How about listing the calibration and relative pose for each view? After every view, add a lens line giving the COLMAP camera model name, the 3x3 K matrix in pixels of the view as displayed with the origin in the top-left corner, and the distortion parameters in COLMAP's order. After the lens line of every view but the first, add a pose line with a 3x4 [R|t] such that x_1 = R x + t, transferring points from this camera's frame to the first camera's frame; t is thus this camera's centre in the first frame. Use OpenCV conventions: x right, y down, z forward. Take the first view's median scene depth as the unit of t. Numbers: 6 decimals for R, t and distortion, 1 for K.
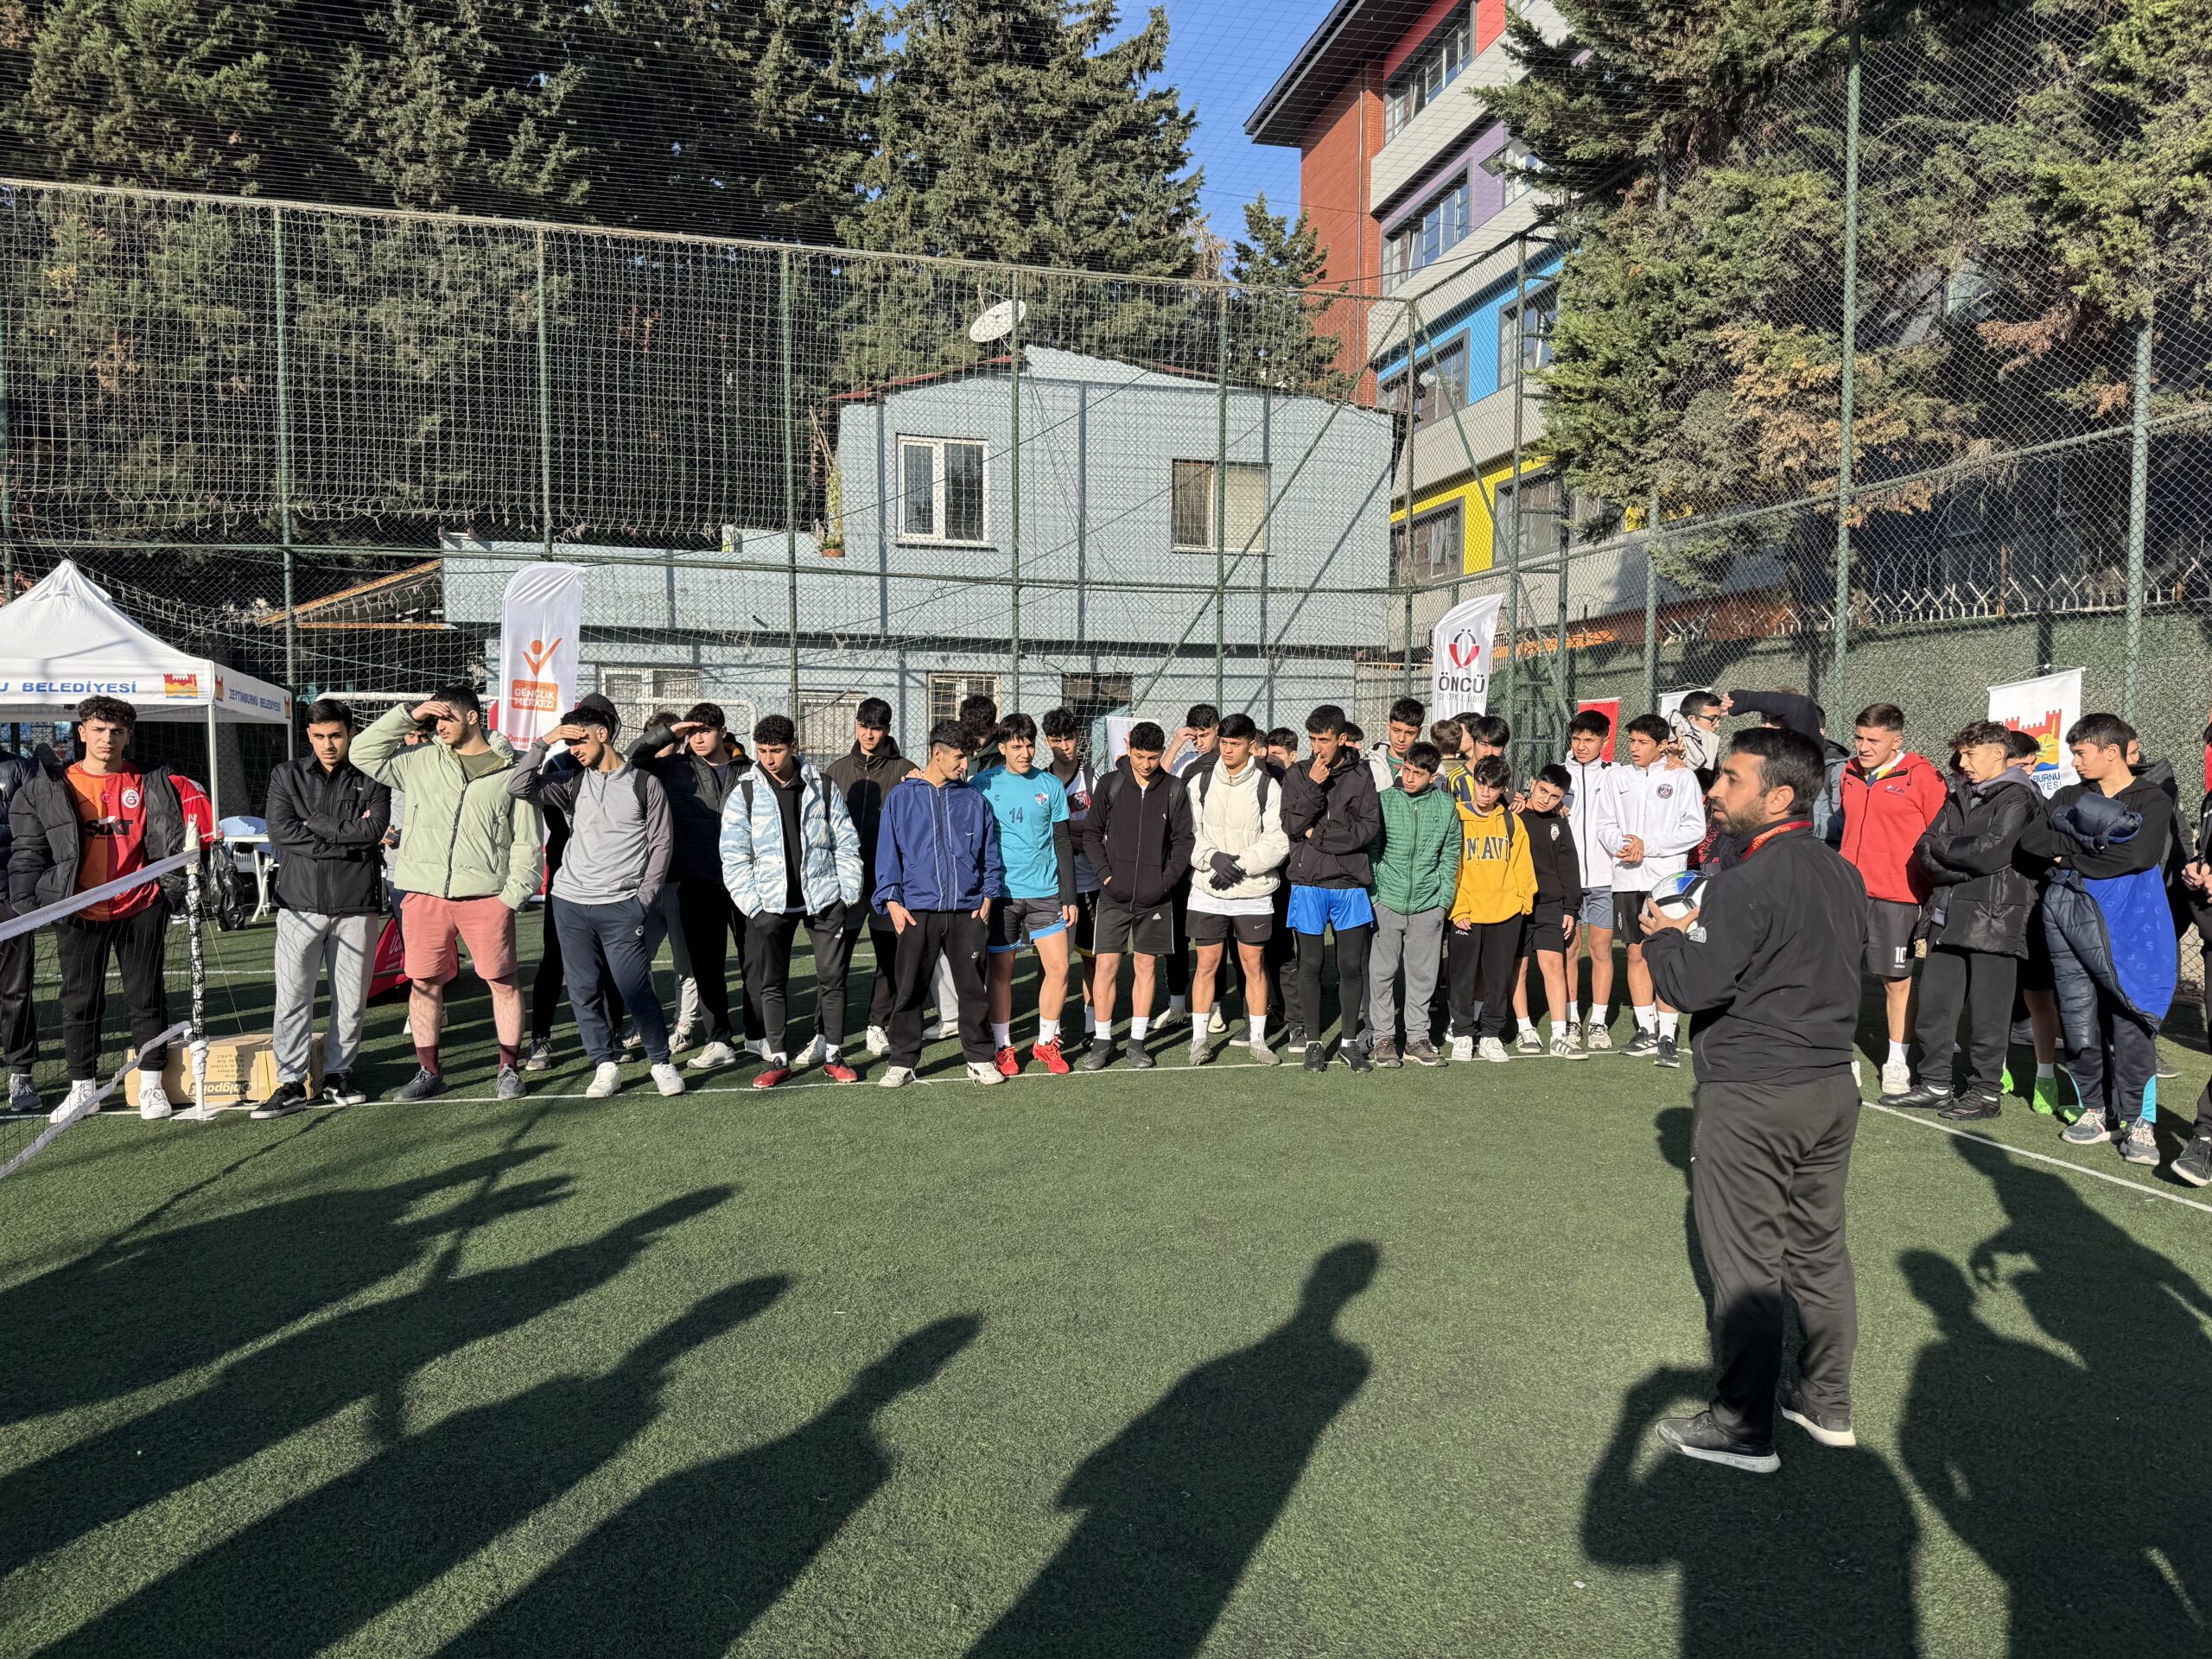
lens RADIAL K [[1521.5, 0, 1106.0], [0, 1521.5, 829.5], [0, 0, 1]] dist [-0.001335, -0.038280]
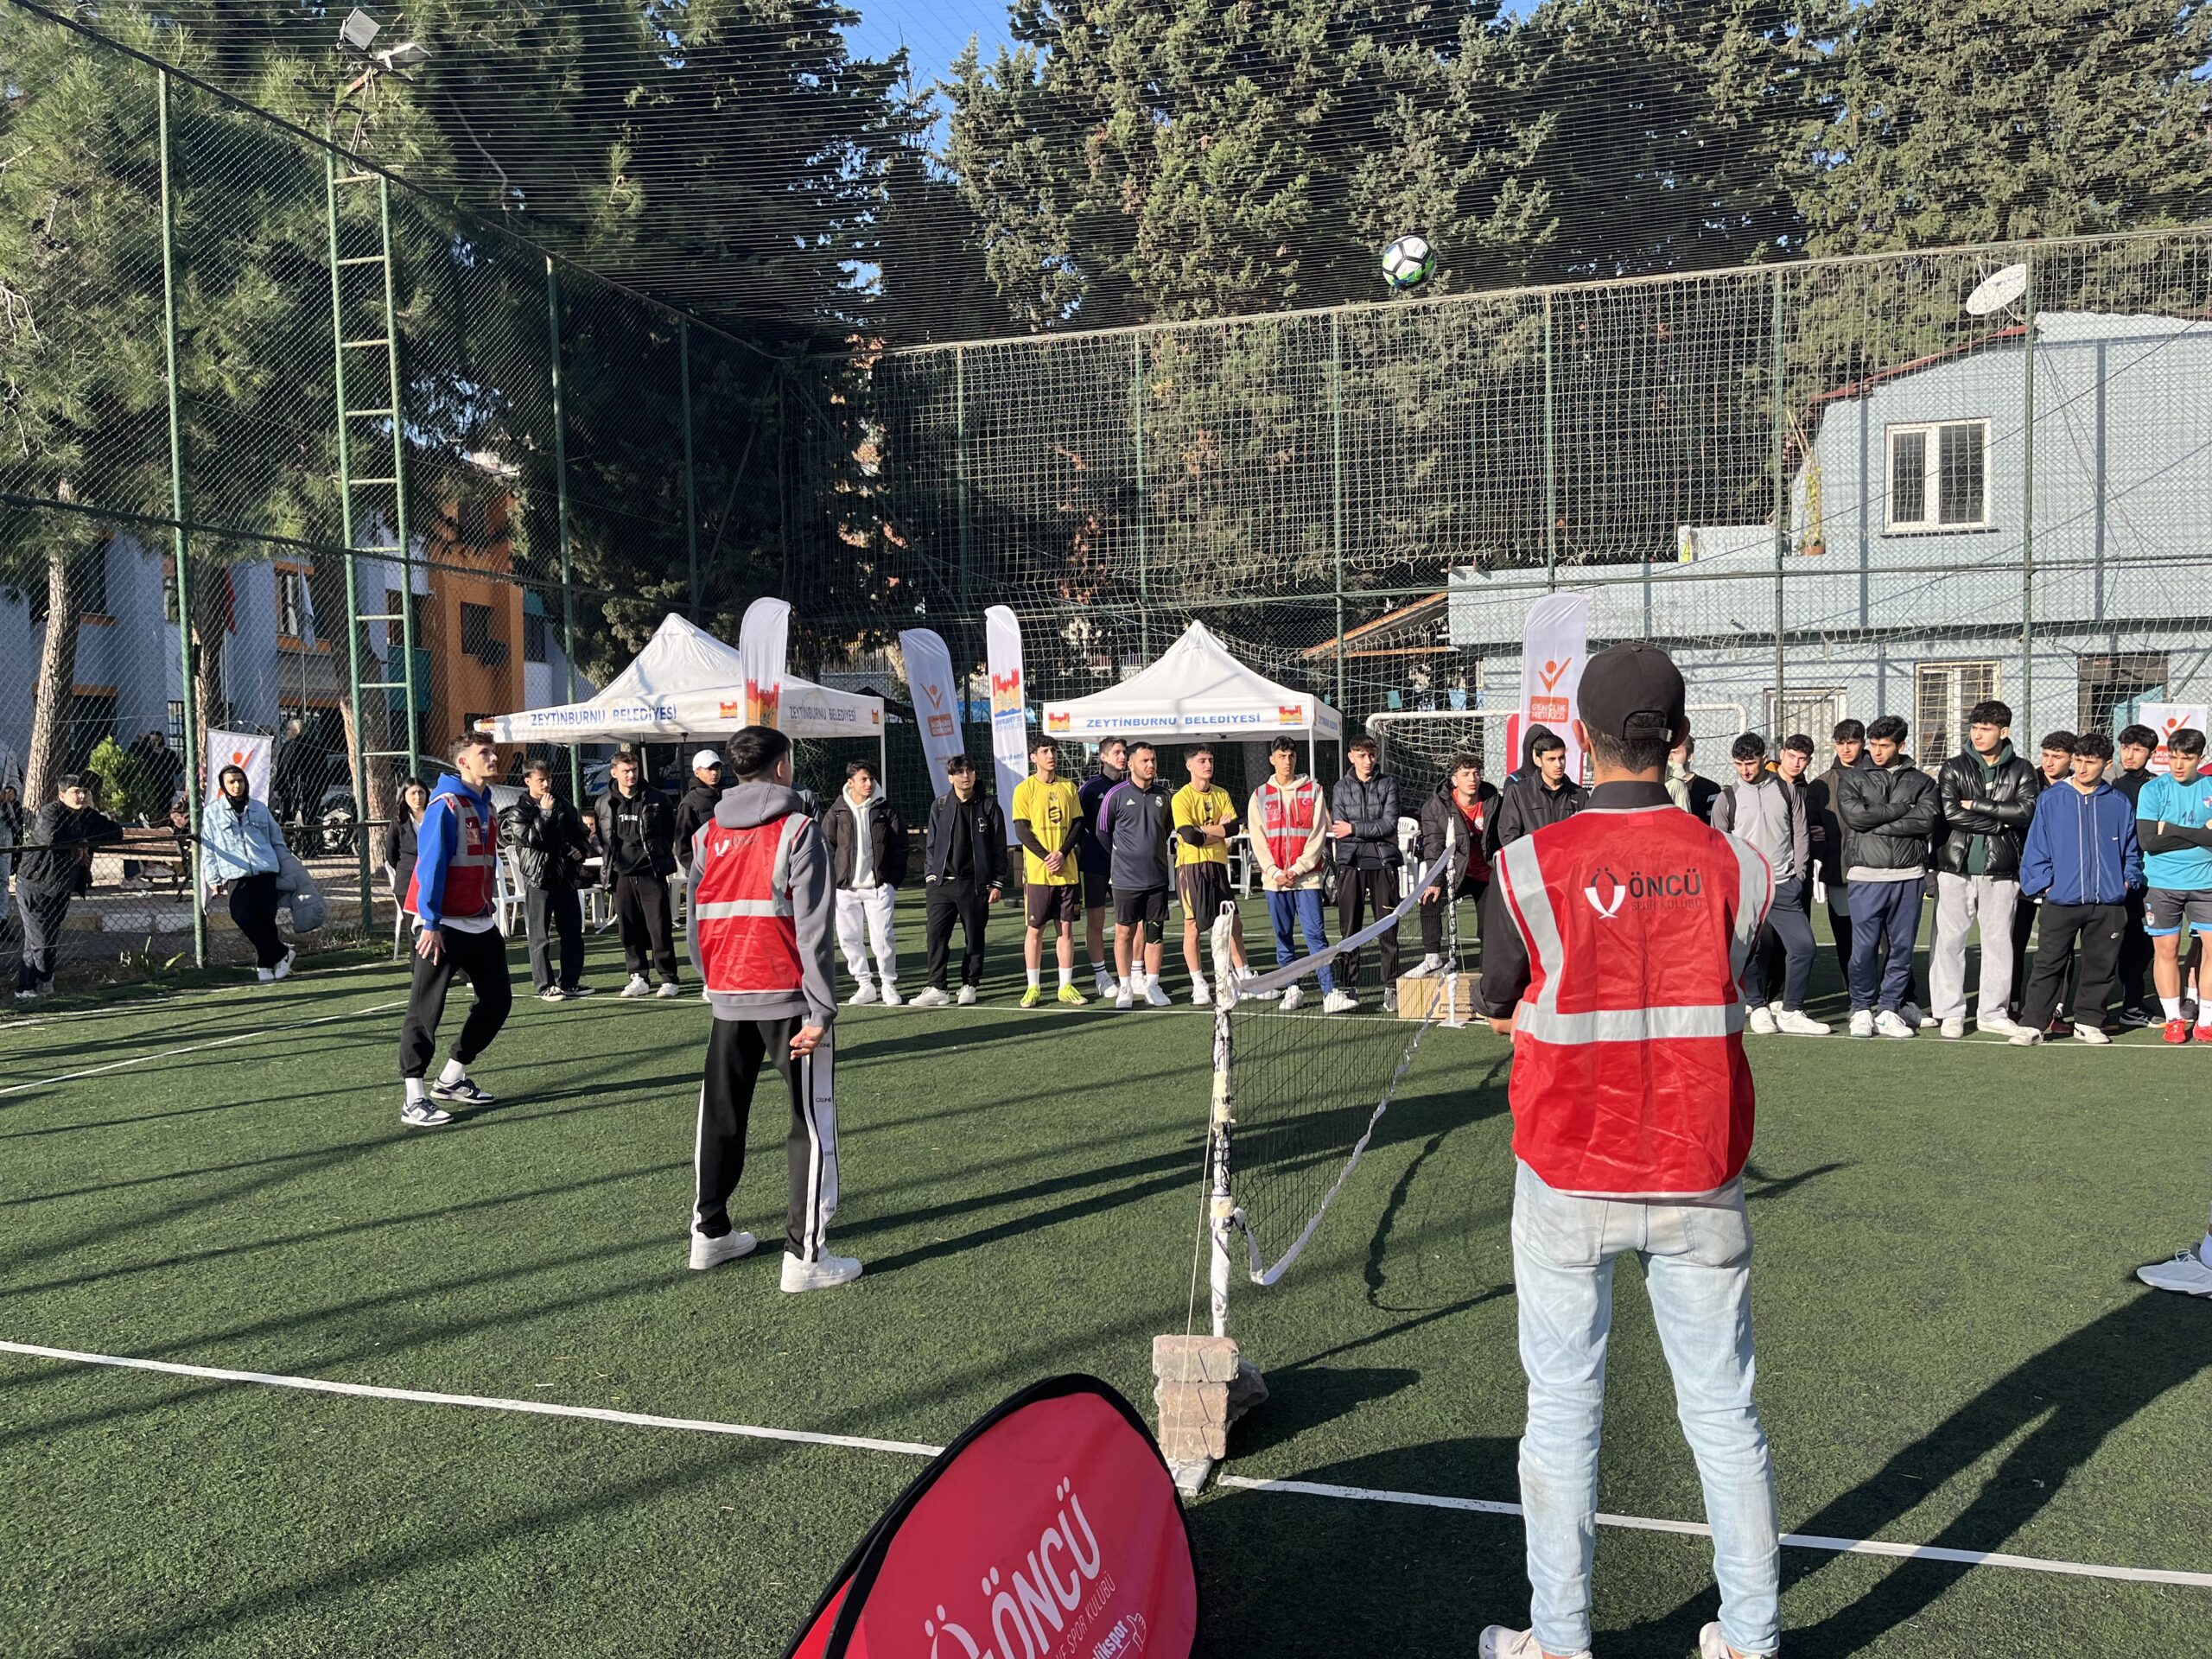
lens RADIAL K [[1682.3, 0, 1102.8], [0, 1682.3, 799.1], [0, 0, 1]] dist [0.072946, -0.121244]
pose [[0.863037, -0.010096, -0.505039, -0.022231], [0.000366, 0.999812, -0.019361, 0.001947], [0.505140, 0.016525, 0.862879, -0.195516]]
